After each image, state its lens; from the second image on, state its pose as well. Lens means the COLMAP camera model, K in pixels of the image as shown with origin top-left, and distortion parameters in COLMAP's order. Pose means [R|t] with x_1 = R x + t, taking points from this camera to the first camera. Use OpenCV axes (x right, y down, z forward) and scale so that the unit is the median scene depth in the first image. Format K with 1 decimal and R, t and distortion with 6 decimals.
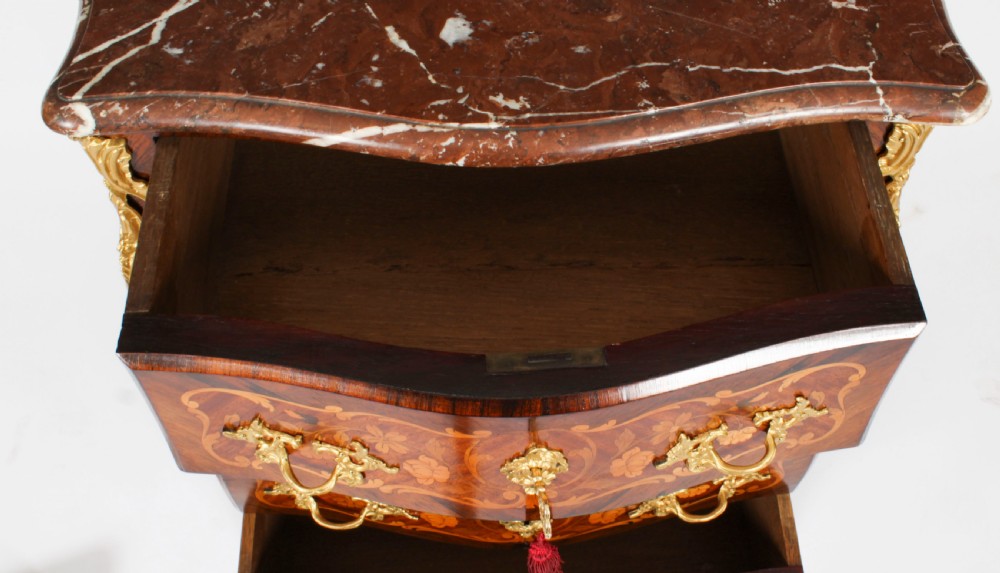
lens RADIAL K [[1111.3, 0, 535.4], [0, 1111.3, 374.6], [0, 0, 1]] dist [-0.175242, 0.148694]
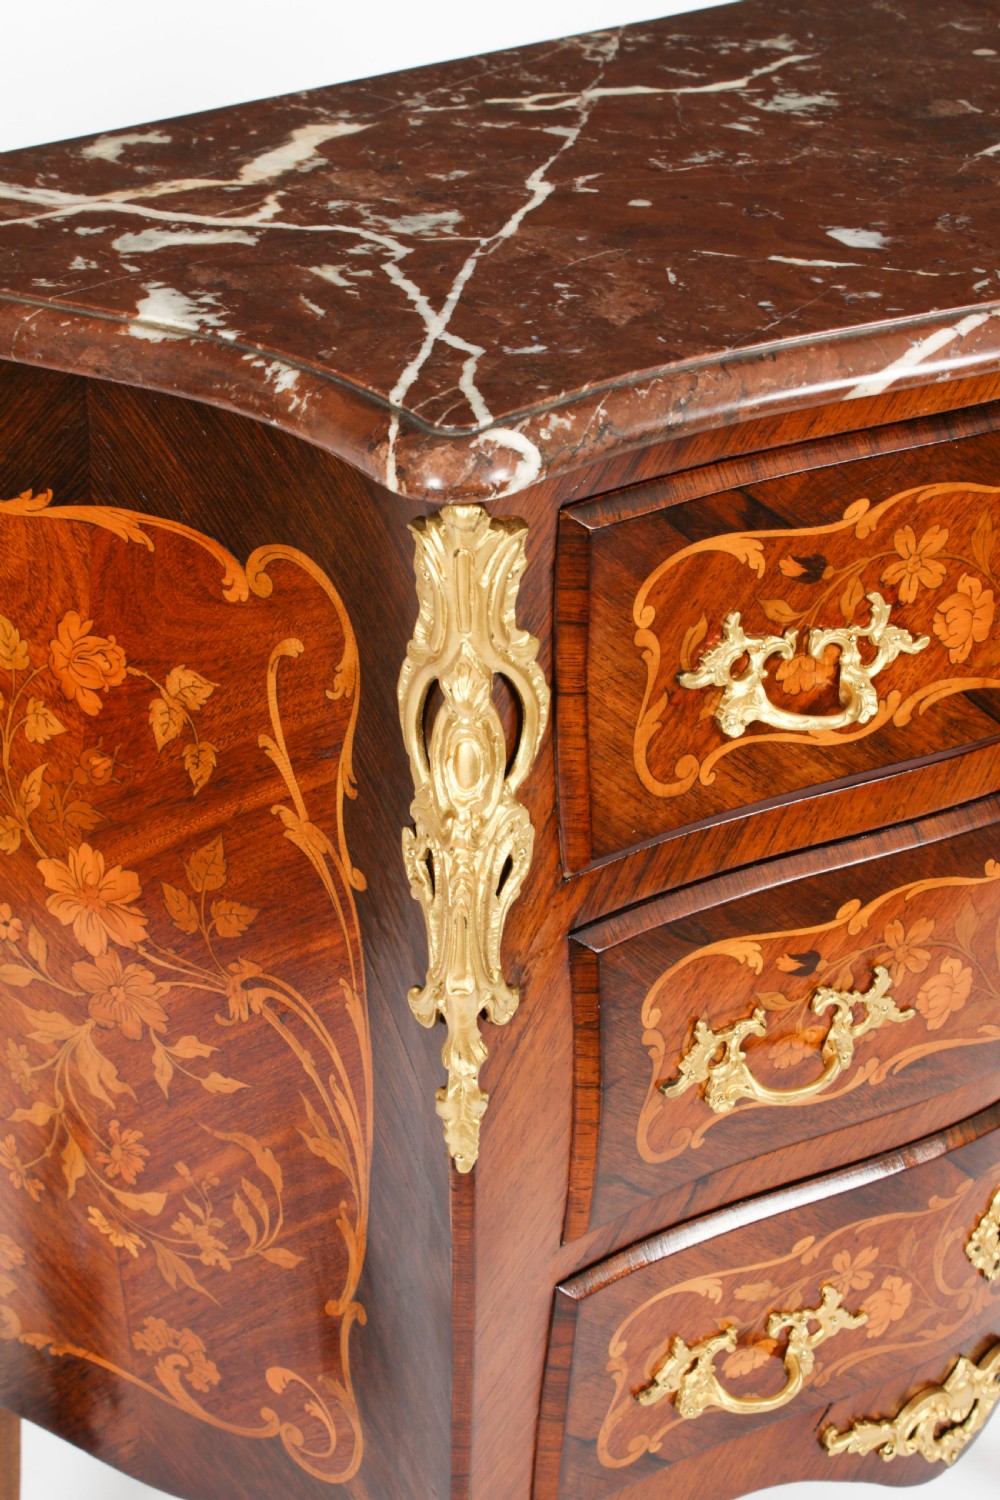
lens RADIAL K [[2626.3, 0, 521.0], [0, 2626.3, 750.1], [0, 0, 1]] dist [0.032291, 0.111366]
pose [[0.765417, -0.309352, 0.564303, -1.138743], [0.539156, 0.787015, -0.299865, 0.242175], [-0.351351, 0.533769, 0.769183, 0.113036]]
